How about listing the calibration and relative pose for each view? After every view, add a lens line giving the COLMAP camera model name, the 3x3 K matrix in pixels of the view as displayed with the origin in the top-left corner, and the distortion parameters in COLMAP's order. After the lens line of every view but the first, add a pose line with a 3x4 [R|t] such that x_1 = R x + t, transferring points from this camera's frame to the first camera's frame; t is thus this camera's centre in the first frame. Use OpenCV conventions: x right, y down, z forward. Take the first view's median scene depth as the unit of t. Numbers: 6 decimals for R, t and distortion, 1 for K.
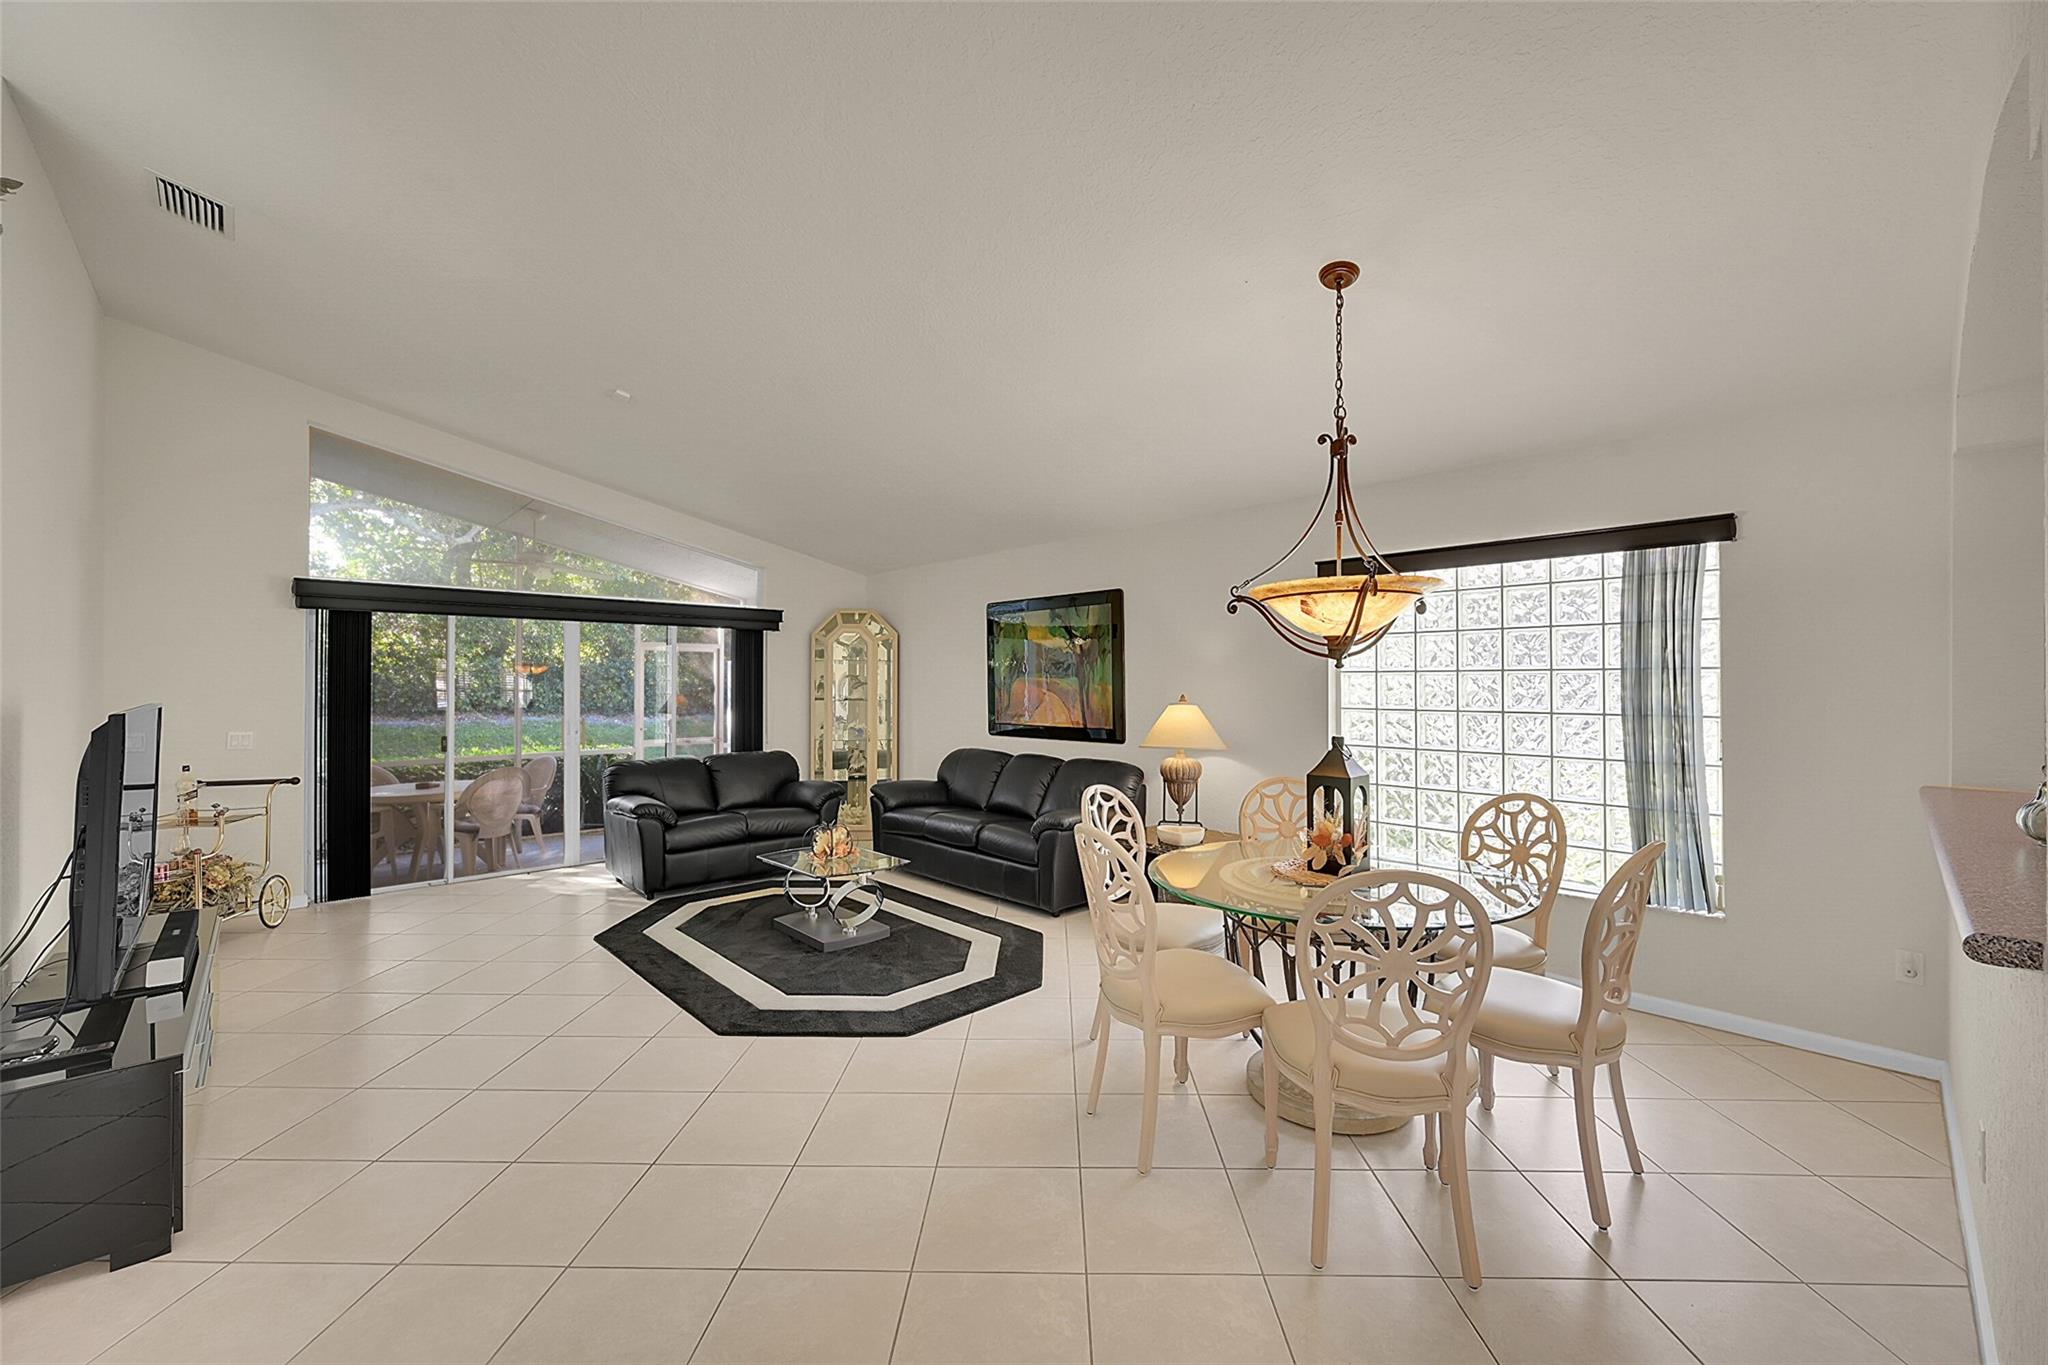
lens RADIAL K [[804.4, 0, 1027.9], [0, 804.4, 689.9], [0, 0, 1]] dist [-0.000311, 0.000032]
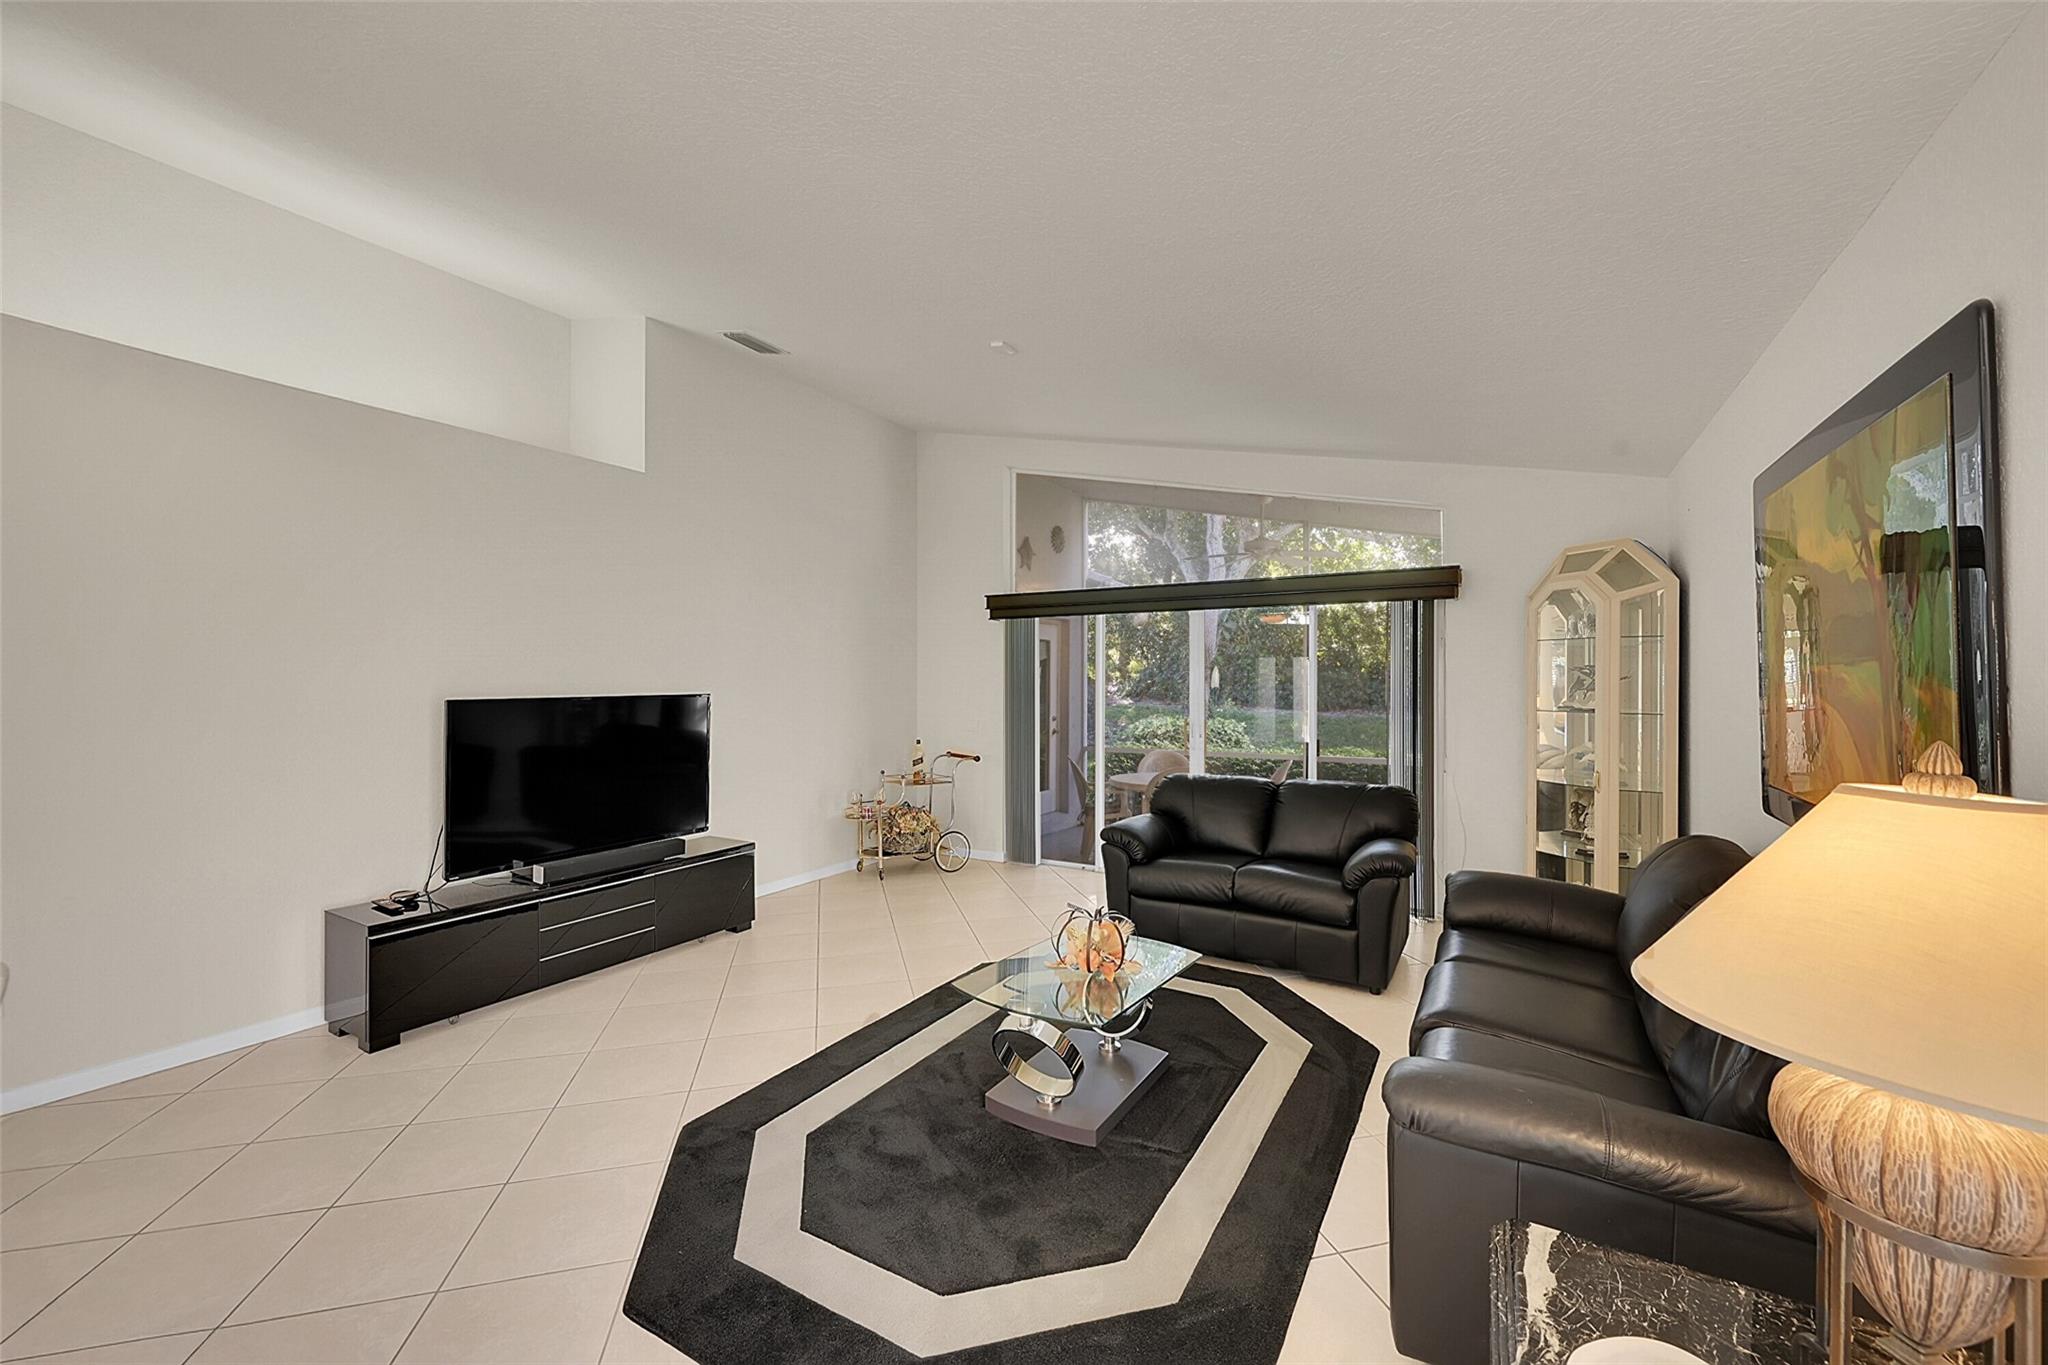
lens RADIAL K [[816.9, 0, 1024.0], [0, 816.9, 682.5], [0, 0, 1]] dist [-0.000527, -0.000072]
pose [[0.282912, 0.011595, -0.959076, 0.254452], [-0.000167, 0.999928, 0.012039, -0.015754], [0.959146, -0.003245, 0.282894, 0.564025]]
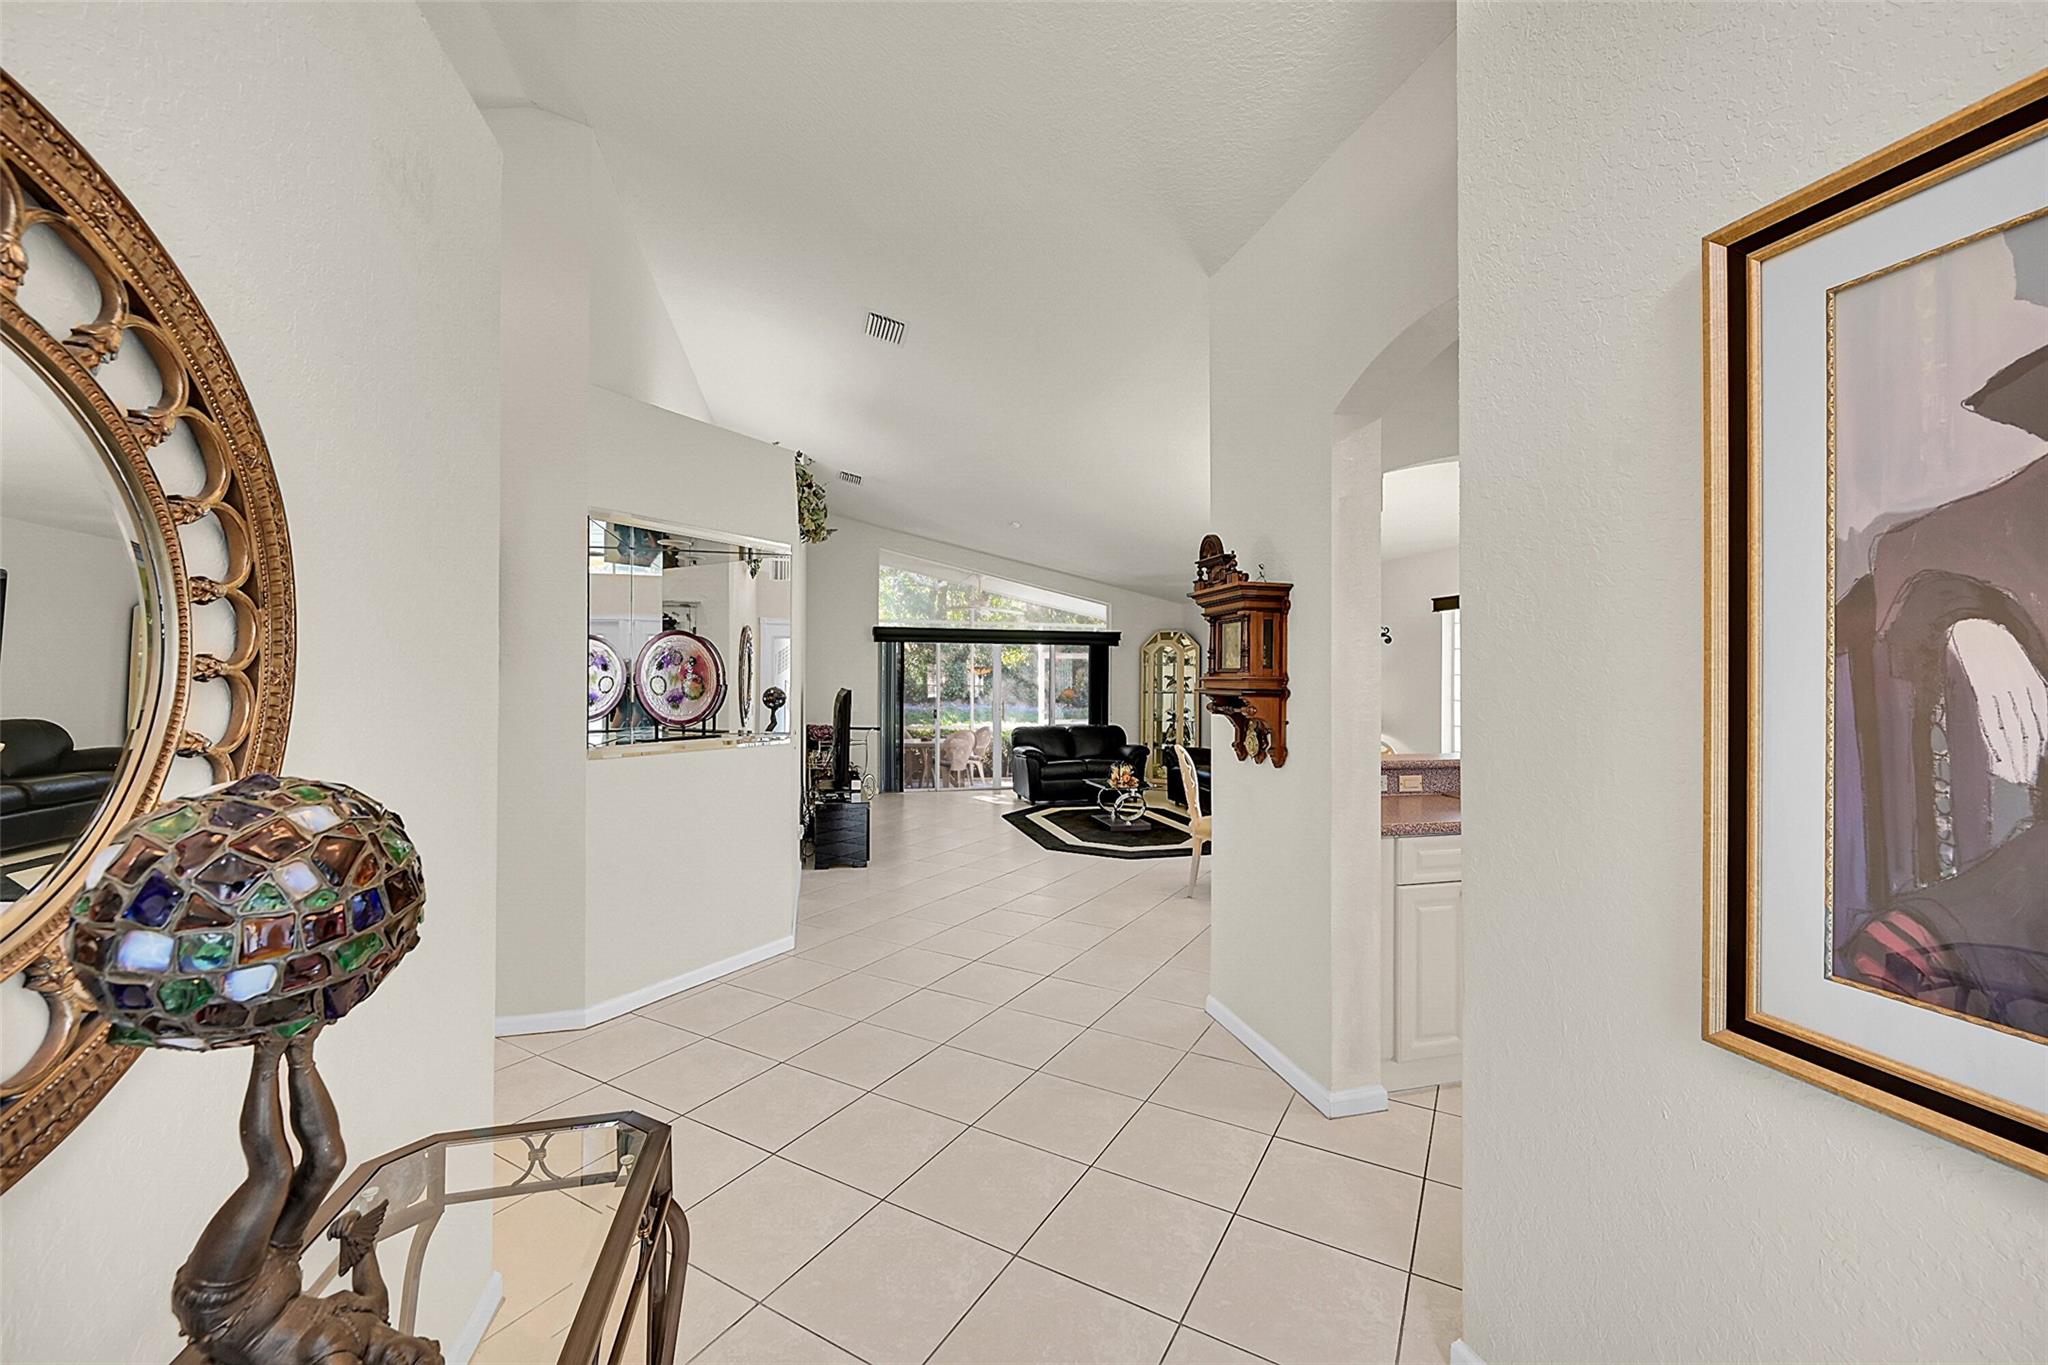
lens RADIAL K [[804.4, 0, 1027.9], [0, 804.4, 689.9], [0, 0, 1]] dist [-0.000311, 0.000032]
pose [[0.875819, 0.002671, -0.482632, 0.309437], [-0.001161, 0.999993, 0.003427, 0.004418], [0.482638, -0.002441, 0.875817, -0.455961]]
